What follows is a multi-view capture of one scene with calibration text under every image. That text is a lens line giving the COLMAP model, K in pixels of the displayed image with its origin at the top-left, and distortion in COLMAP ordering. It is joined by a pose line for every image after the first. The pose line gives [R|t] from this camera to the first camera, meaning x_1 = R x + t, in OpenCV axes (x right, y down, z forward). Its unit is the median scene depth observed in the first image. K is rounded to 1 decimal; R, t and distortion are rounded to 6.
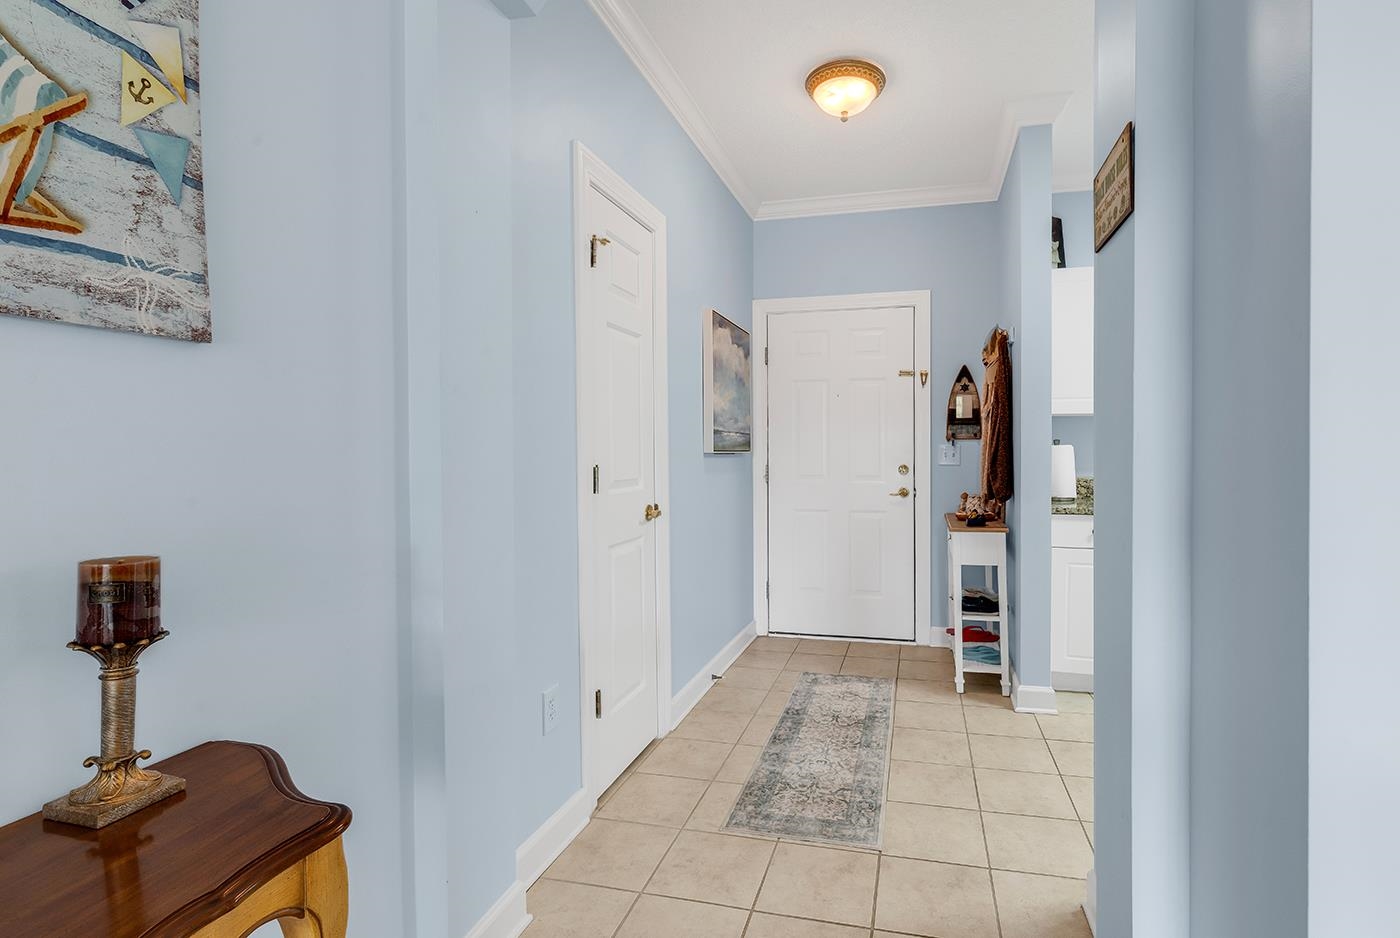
lens RADIAL K [[666.7, 0, 758.4], [0, 666.7, 459.5], [0, 0, 1]] dist [0.000351, -0.000053]
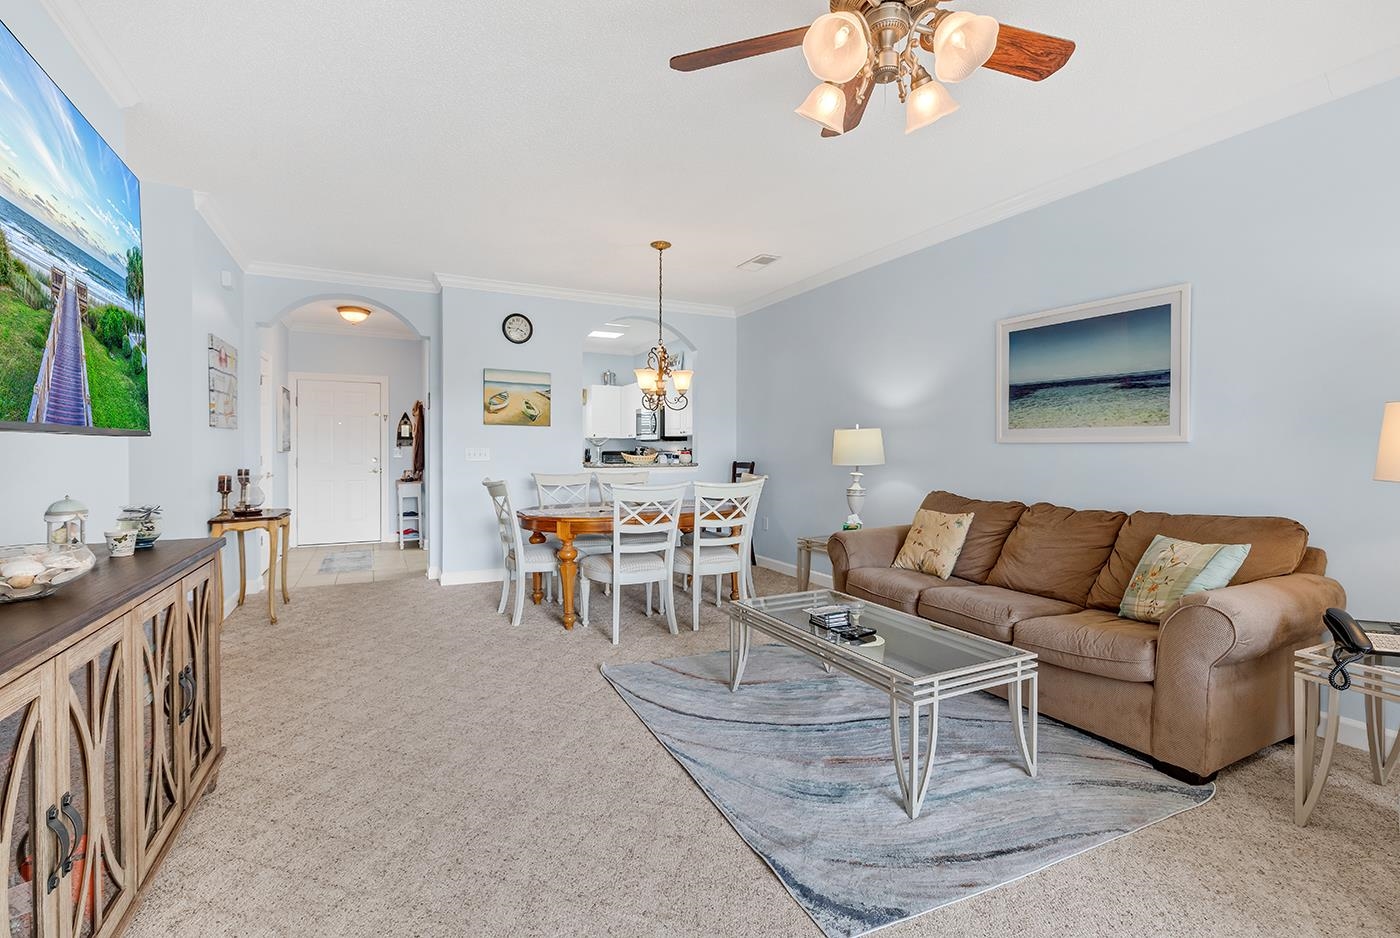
lens RADIAL K [[600.2, 0, 683.0], [0, 600.2, 455.6], [0, 0, 1]] dist [0.001444, 0.000278]
pose [[0.756985, 0.001860, 0.653430, -0.326090], [0.002012, 0.999985, -0.005177, 0.015163], [-0.653429, 0.005233, 0.756970, -1.226751]]
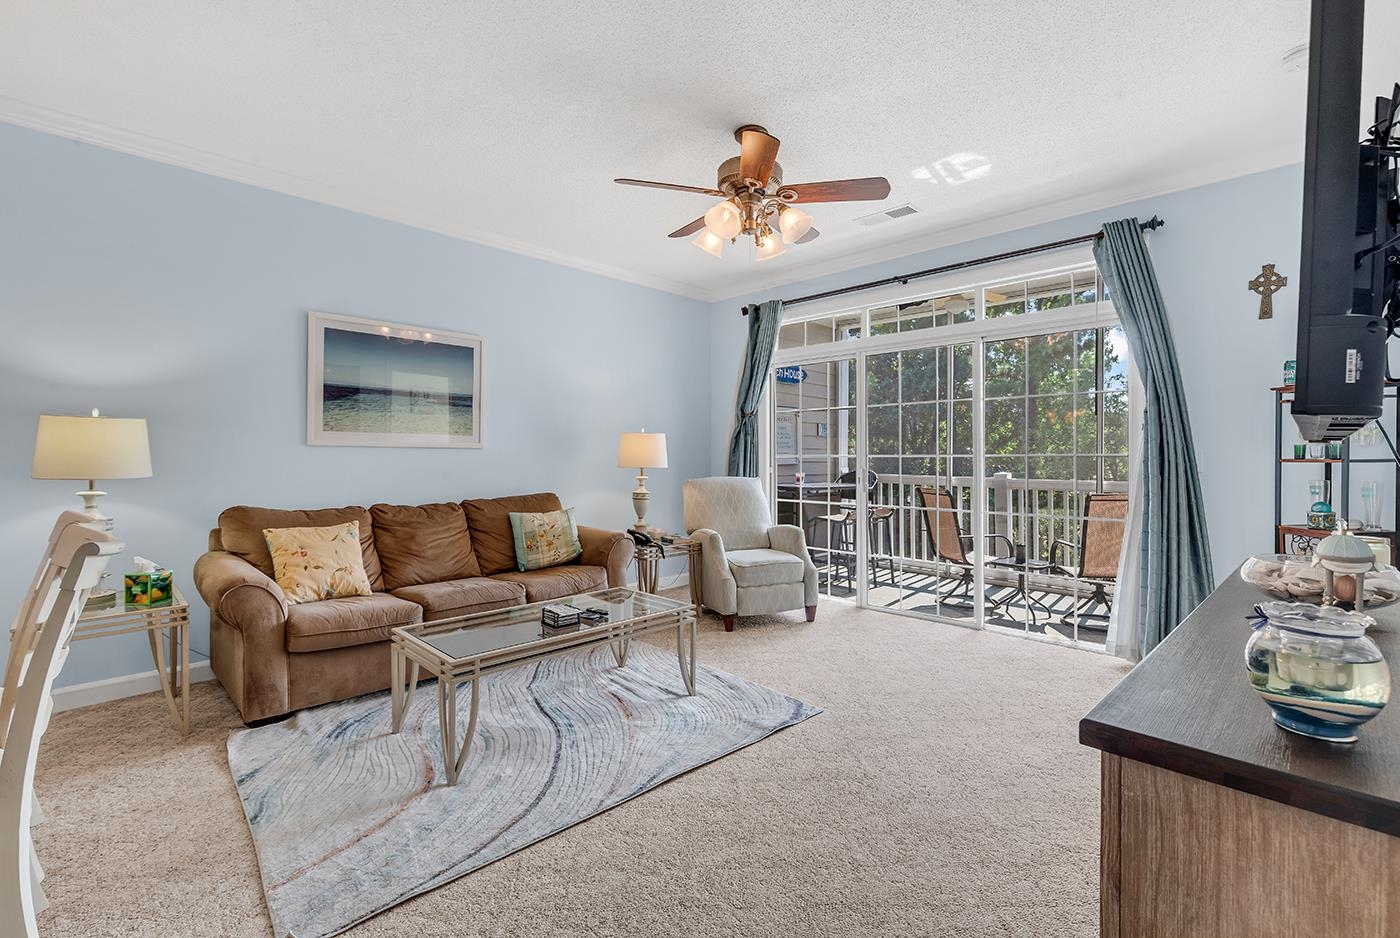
lens RADIAL K [[637.7, 0, 703.8], [0, 637.7, 462.0], [0, 0, 1]] dist [0.001886, -0.000334]
pose [[-0.856271, -0.000779, 0.516525, -0.284807], [0.010105, 0.999782, 0.018258, 0.003855], [-0.516427, 0.020853, -0.856077, -0.325476]]
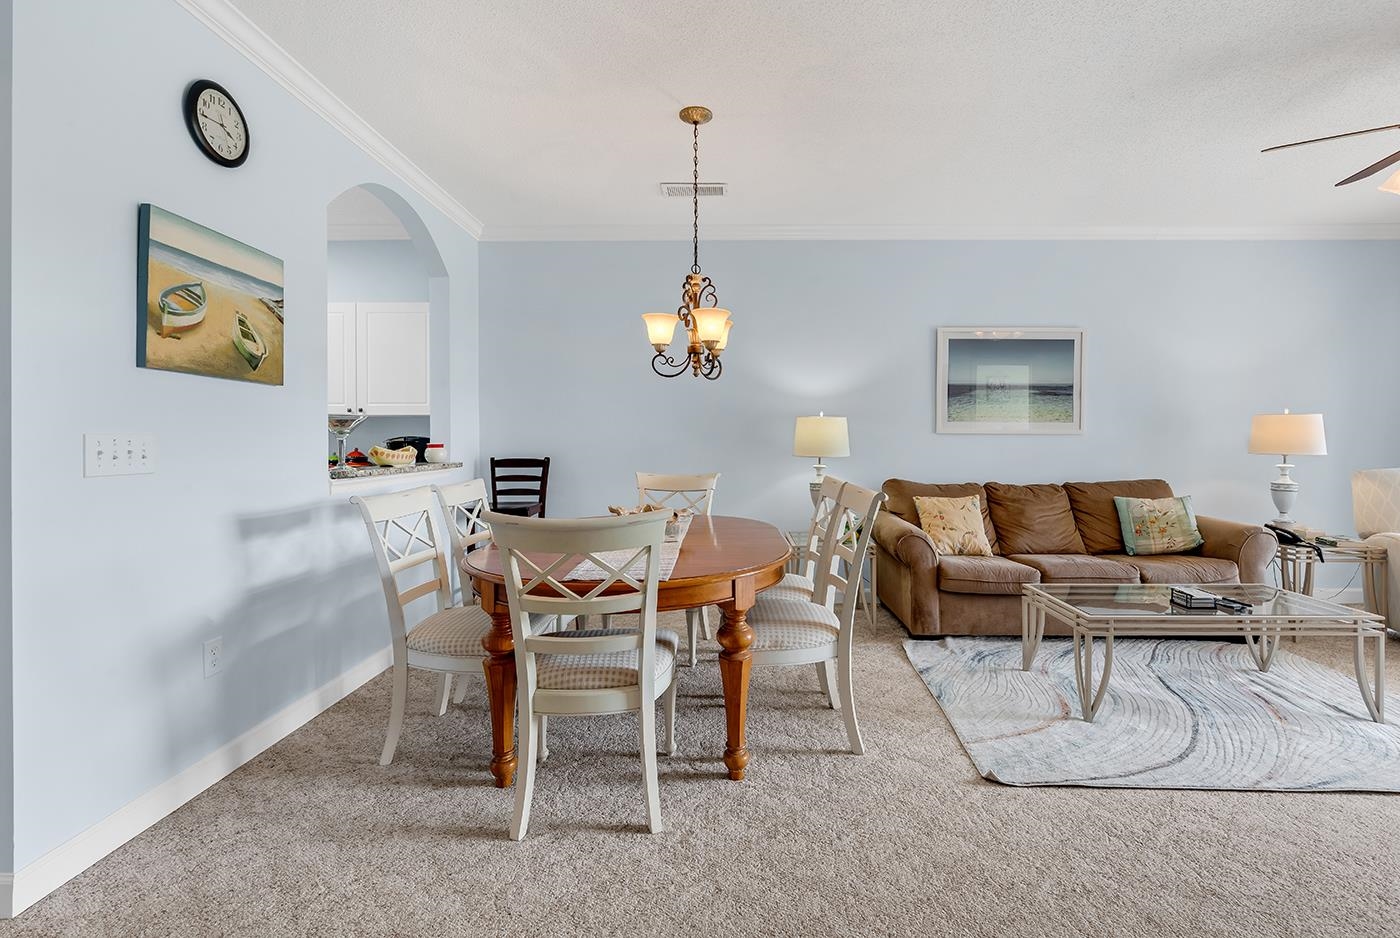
lens RADIAL K [[634.0, 0, 718.5], [0, 634.0, 443.3], [0, 0, 1]] dist [0.003815, 0.000349]
pose [[-0.227344, 0.002978, 0.973810, -0.360874], [0.015858, 0.999874, 0.000645, 0.001790], [-0.973685, 0.015589, -0.227362, -0.164266]]
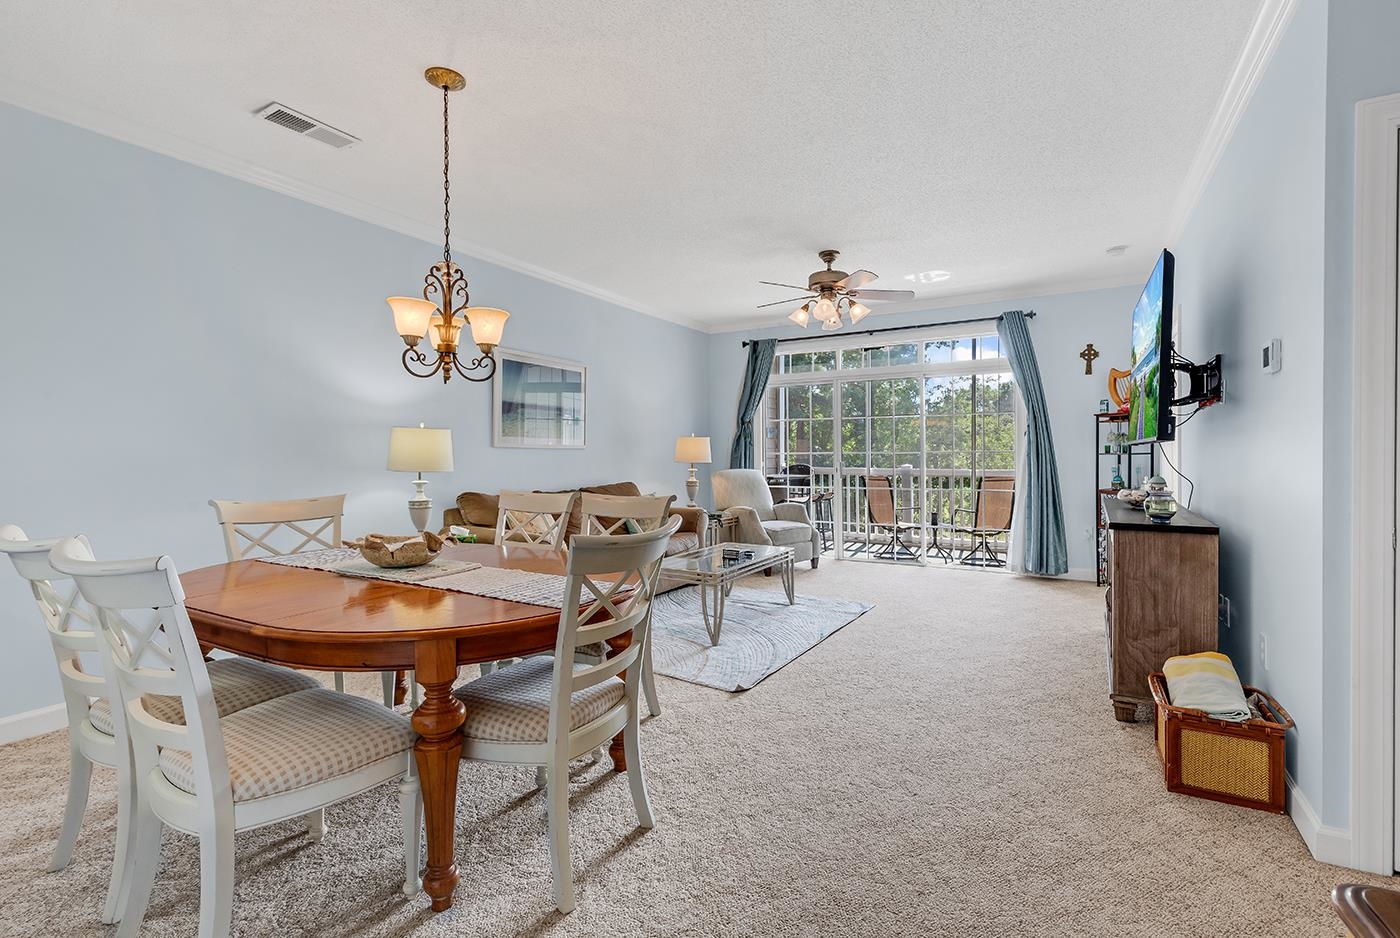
lens RADIAL K [[645.5, 0, 700.5], [0, 645.5, 462.5], [0, 0, 1]] dist [0.000545, 0.000182]
pose [[-0.957203, 0.006140, 0.289352, -0.059511], [0.013929, 0.999594, 0.024868, -0.005244], [-0.289082, 0.027835, -0.956900, 0.260625]]
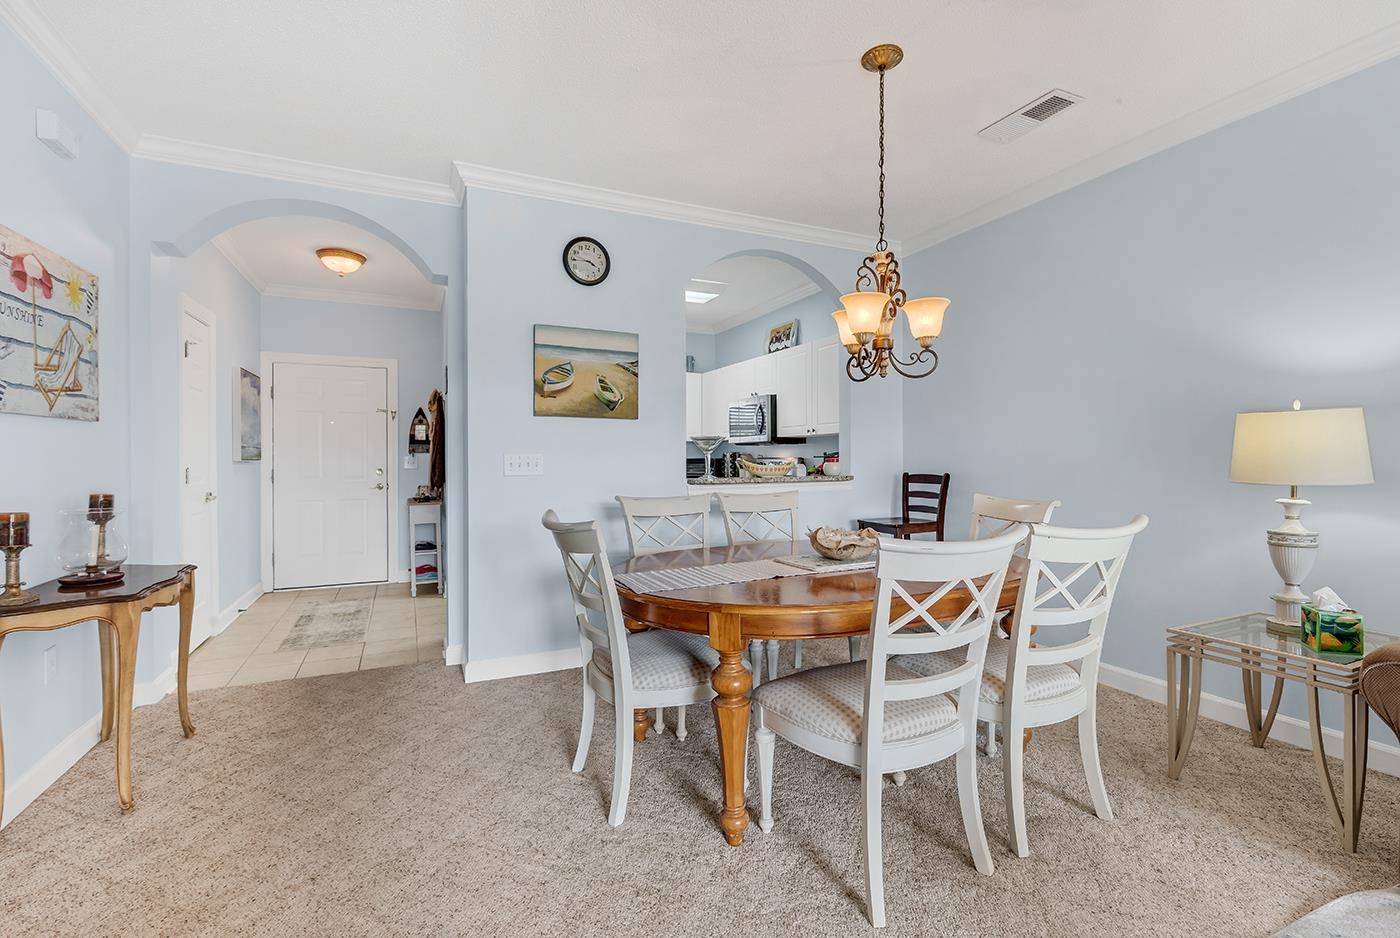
lens RADIAL K [[615.9, 0, 698.9], [0, 615.9, 459.5], [0, 0, 1]] dist [-0.003484, -0.000486]
pose [[0.774924, 0.001175, 0.632053, -0.130800], [0.007035, 0.999920, -0.010484, 0.007509], [-0.632015, 0.012570, 0.774854, -0.677437]]
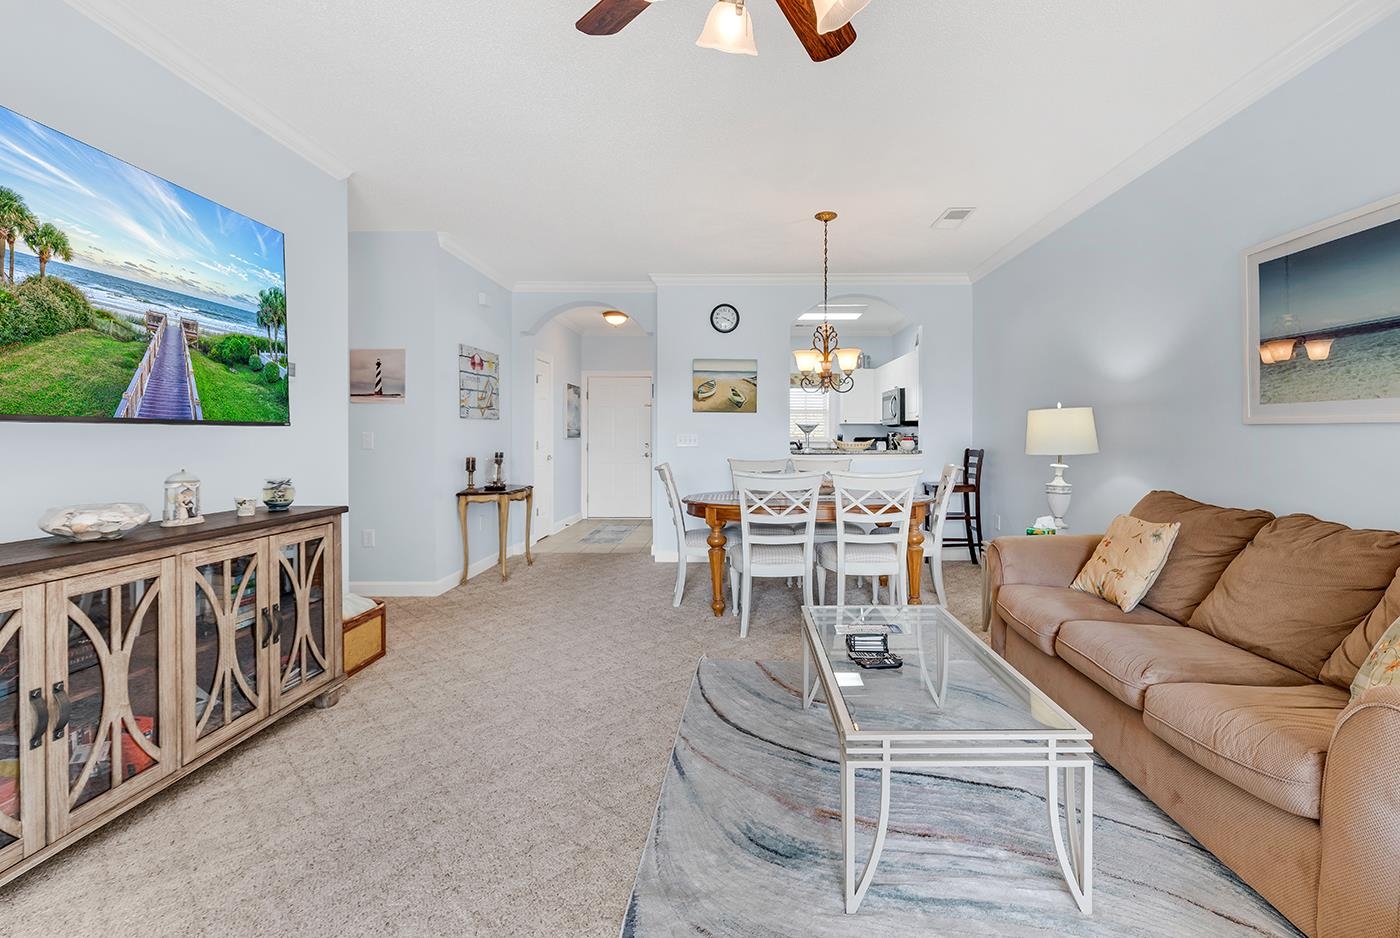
lens RADIAL K [[605.5, 0, 739.1], [0, 605.5, 433.7], [0, 0, 1]] dist [-0.000939, -0.000690]
pose [[0.964931, 0.005242, 0.262451, -0.036302], [-0.000719, 0.999850, -0.017328, 0.013268], [-0.262503, 0.016532, 0.964790, -1.331042]]
